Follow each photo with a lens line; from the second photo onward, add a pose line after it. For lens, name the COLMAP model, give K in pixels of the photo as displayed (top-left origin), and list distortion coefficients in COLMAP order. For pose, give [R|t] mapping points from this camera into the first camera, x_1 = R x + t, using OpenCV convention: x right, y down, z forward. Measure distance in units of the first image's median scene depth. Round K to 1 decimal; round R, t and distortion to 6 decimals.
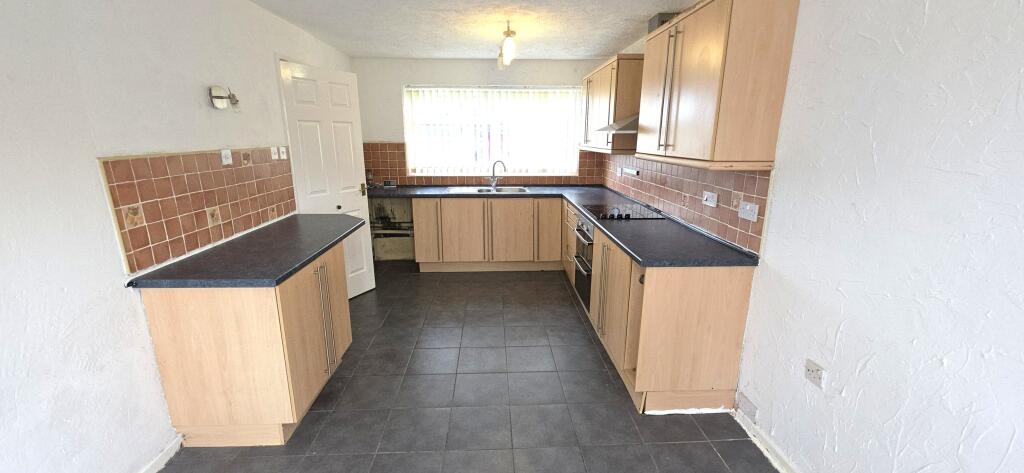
lens RADIAL K [[407.1, 0, 513.4], [0, 407.1, 239.0], [0, 0, 1]] dist [-0.001026, -0.000703]
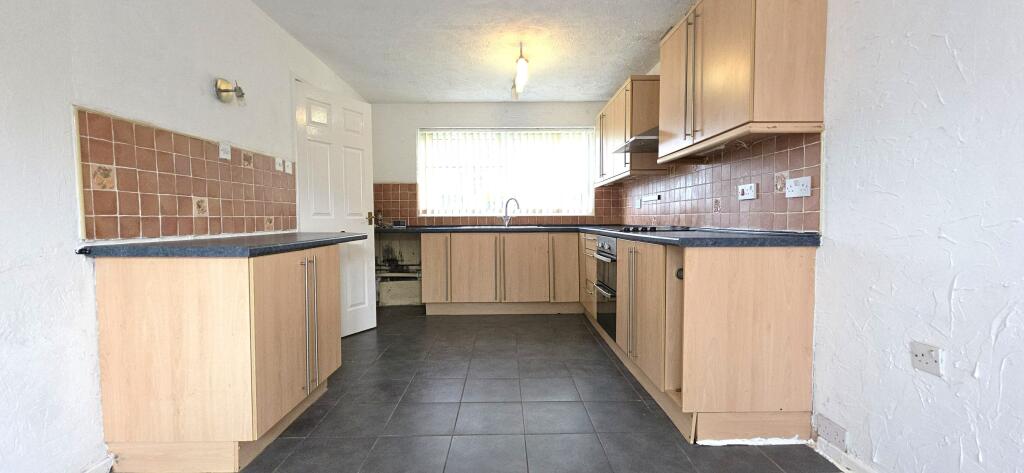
lens RADIAL K [[407.1, 0, 513.4], [0, 407.1, 239.0], [0, 0, 1]] dist [-0.001026, -0.000703]
pose [[0.999479, -0.006162, -0.031689, -0.003410], [-0.000331, 0.979605, -0.200934, 0.186288], [0.032281, 0.200839, 0.979092, 0.131456]]
